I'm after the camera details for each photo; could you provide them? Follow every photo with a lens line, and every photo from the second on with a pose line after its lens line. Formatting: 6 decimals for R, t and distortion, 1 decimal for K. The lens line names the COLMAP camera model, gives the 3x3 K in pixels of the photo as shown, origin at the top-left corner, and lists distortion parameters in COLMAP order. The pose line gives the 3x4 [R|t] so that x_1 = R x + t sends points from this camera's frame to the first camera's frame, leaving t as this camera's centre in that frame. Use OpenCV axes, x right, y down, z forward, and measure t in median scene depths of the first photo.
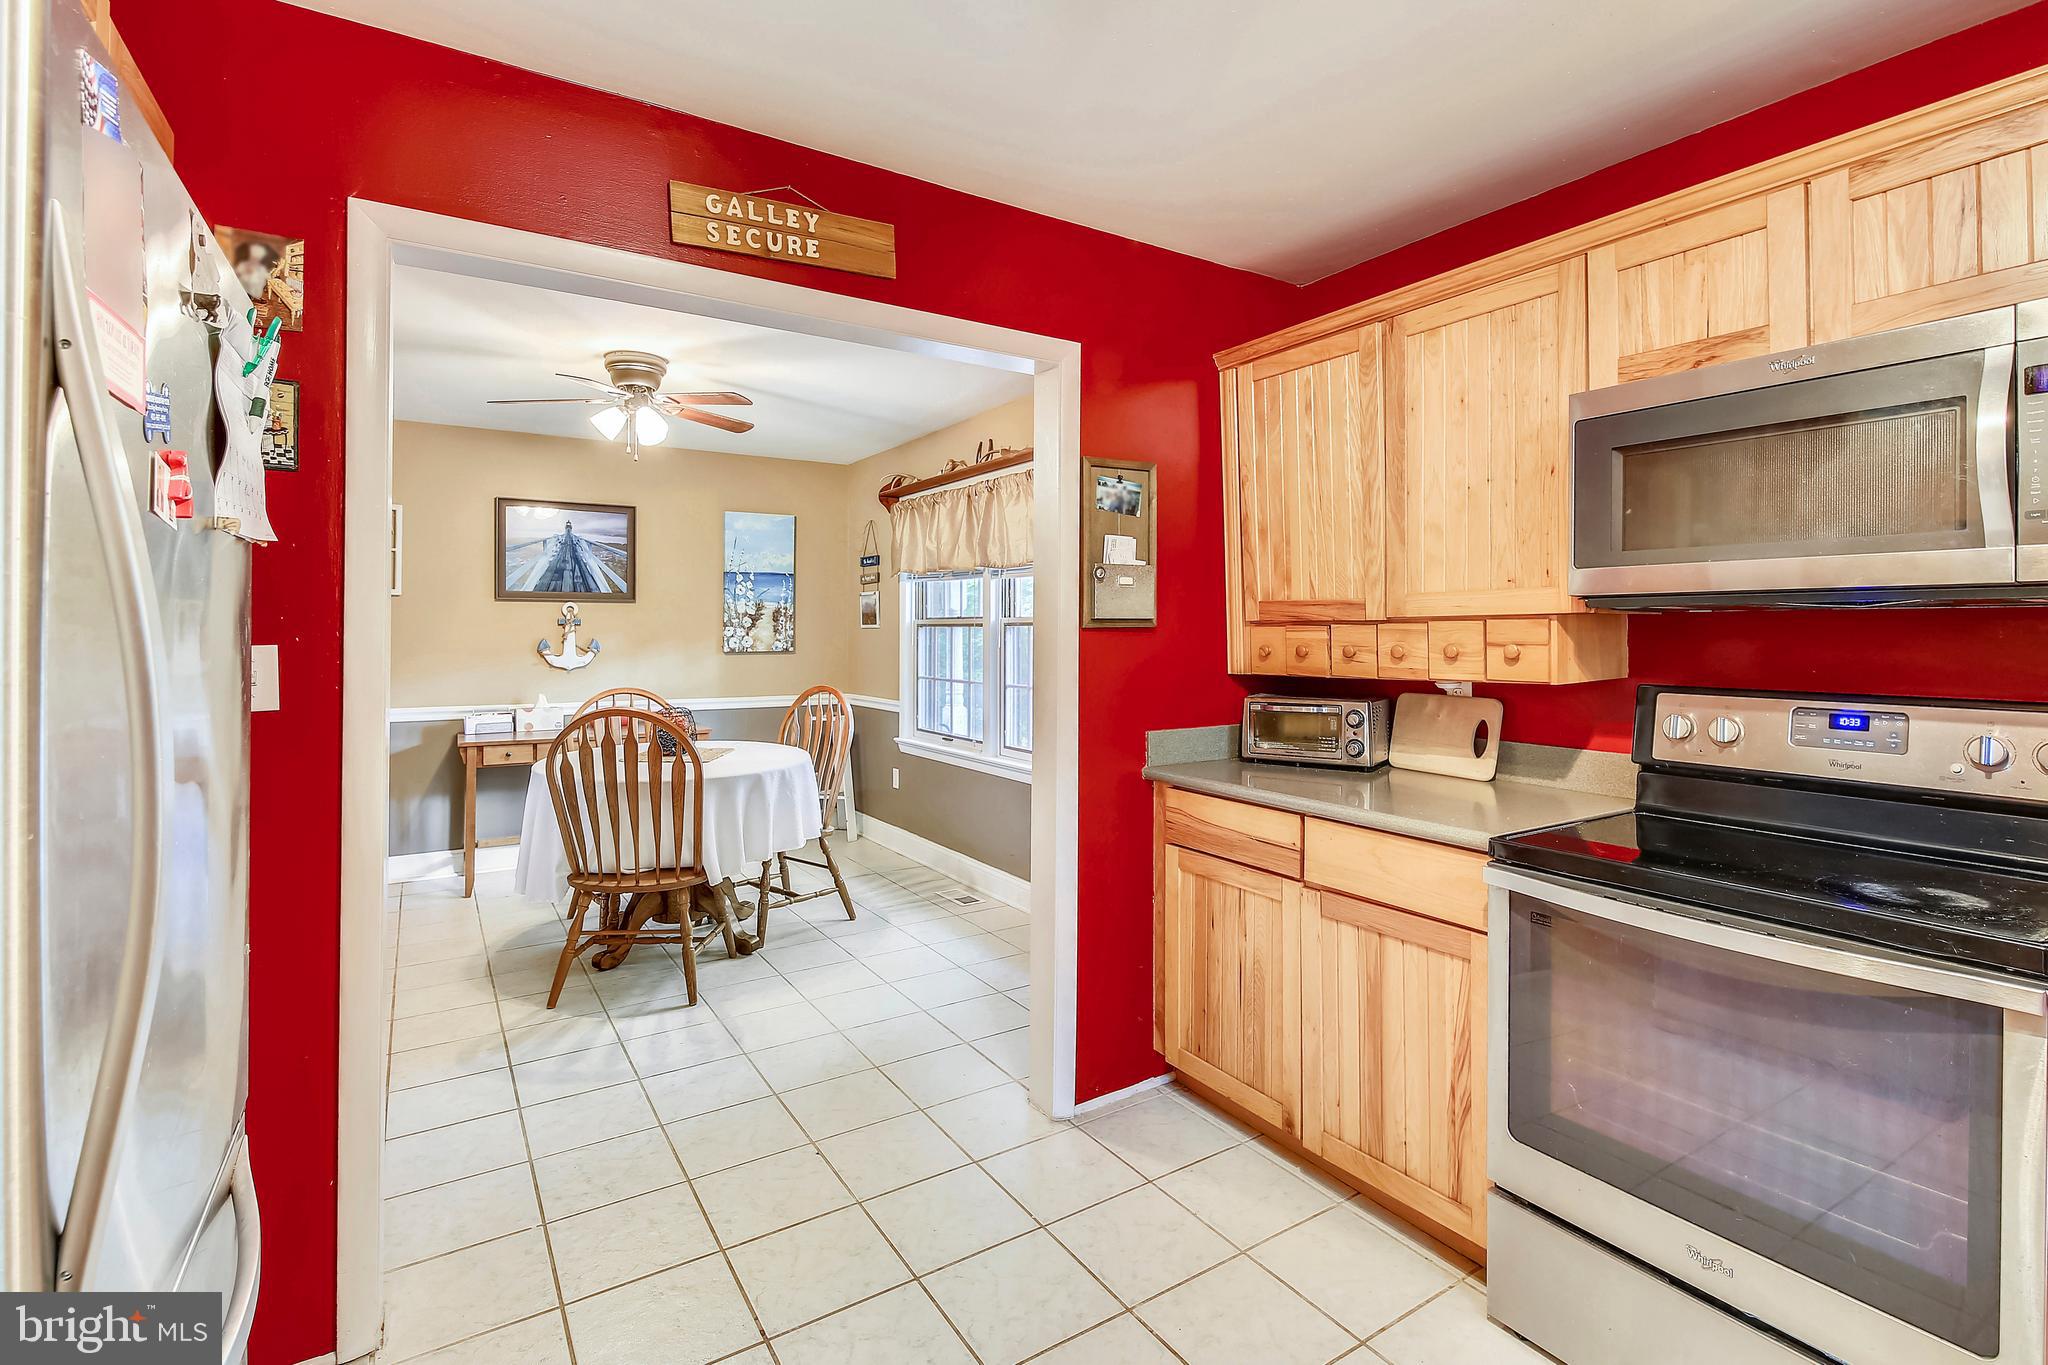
lens RADIAL K [[942.5, 0, 1039.7], [0, 942.5, 628.2], [0, 0, 1]] dist [0.000478, -0.000122]
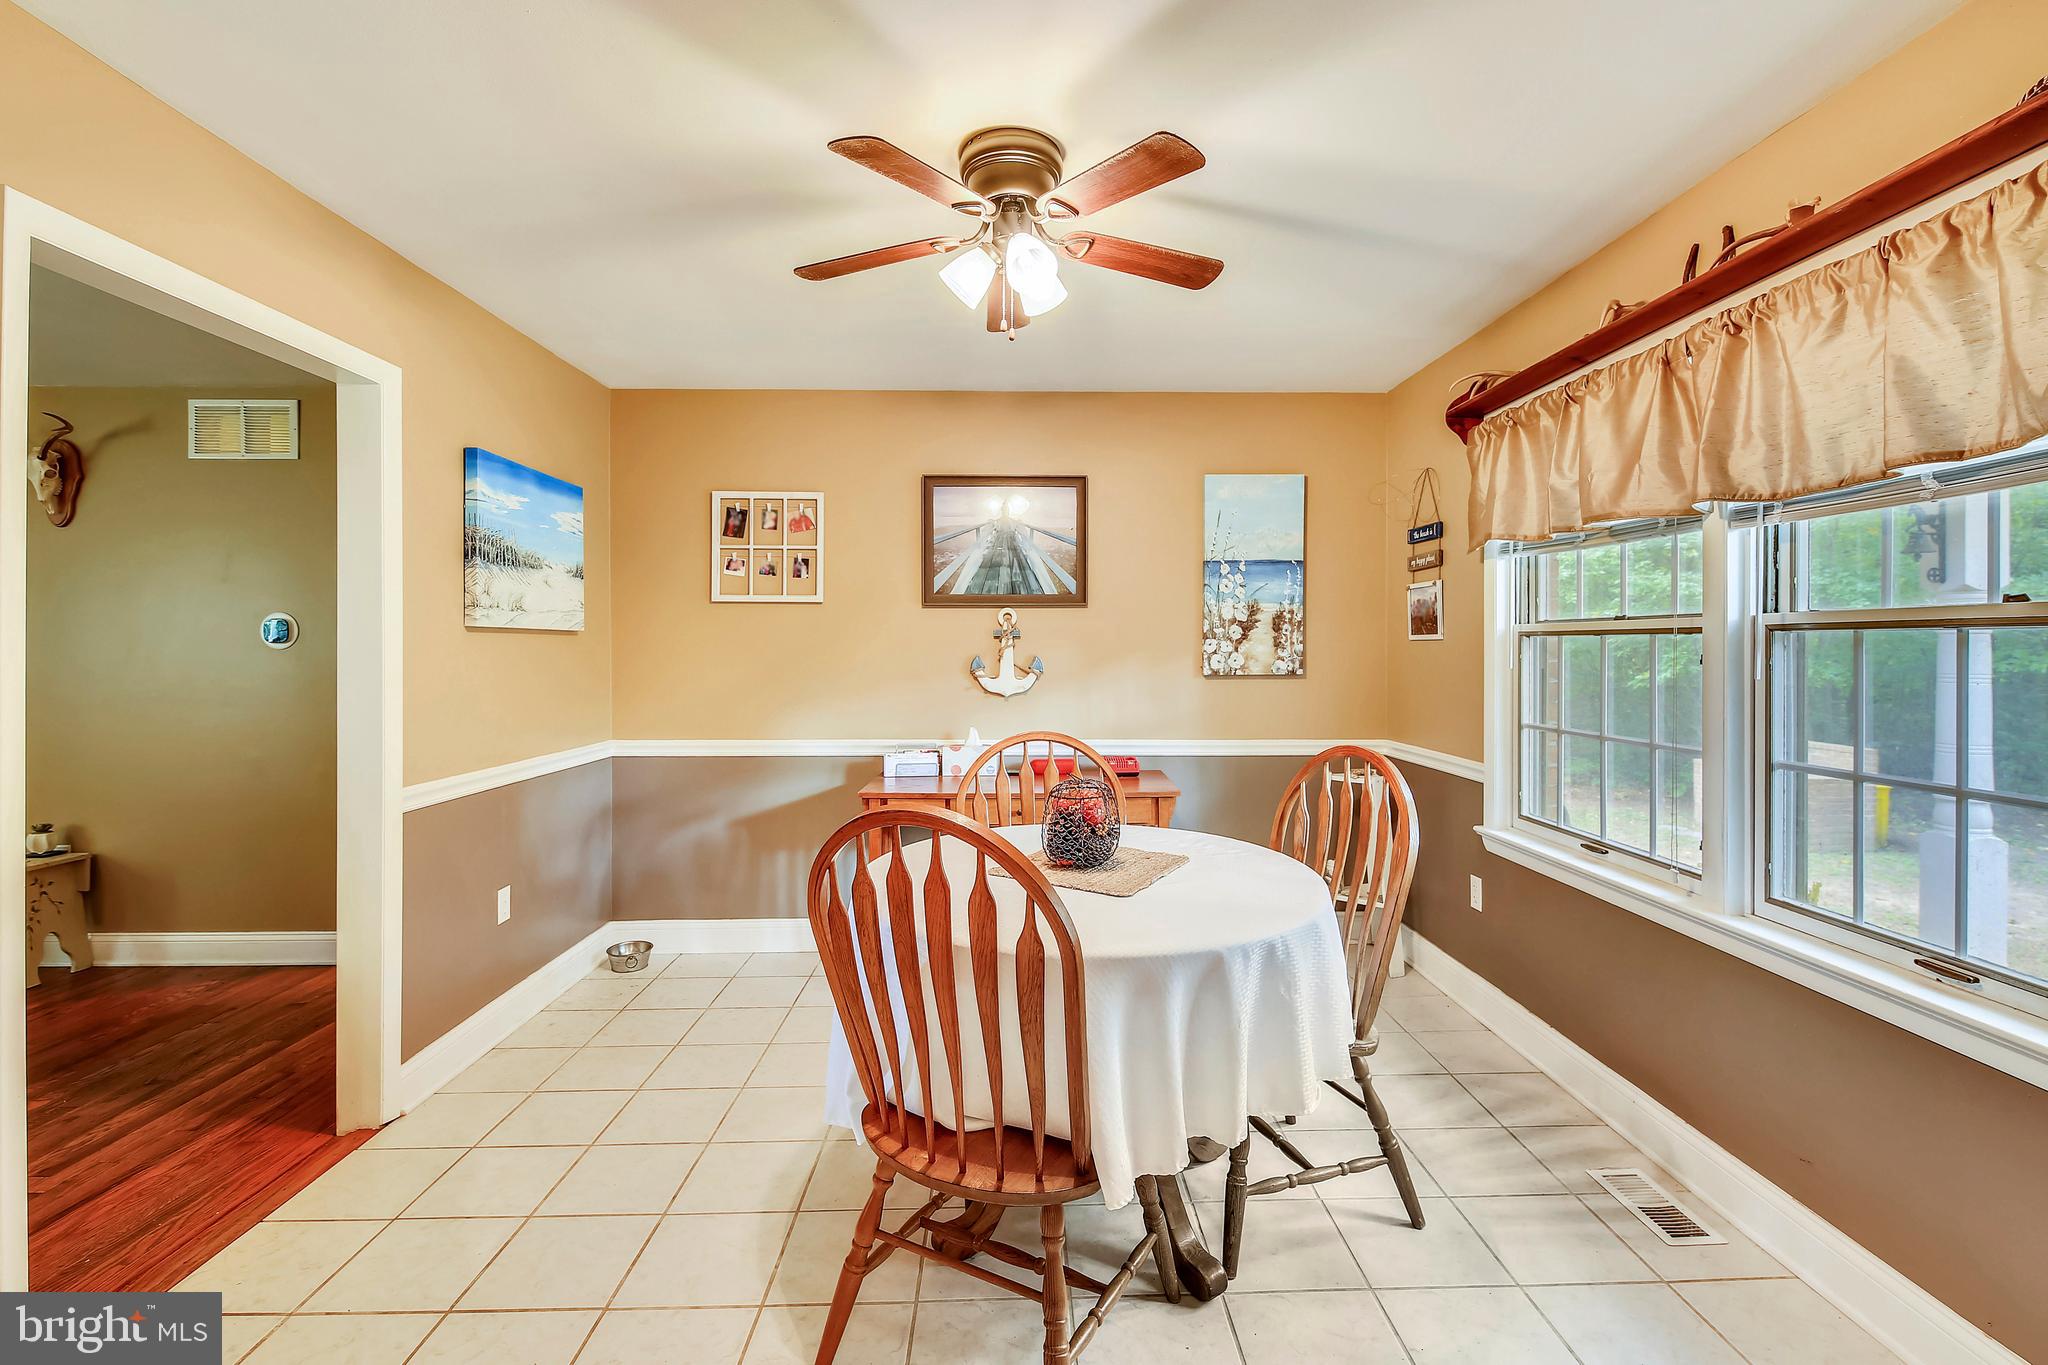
lens RADIAL K [[904.5, 0, 1042.8], [0, 904.5, 650.5], [0, 0, 1]] dist [0.001675, 0.000029]
pose [[0.855660, 0.000320, -0.517538, -0.095484], [0.003670, 0.999971, 0.006685, 0.002159], [0.517525, -0.007619, 0.855634, 0.389525]]
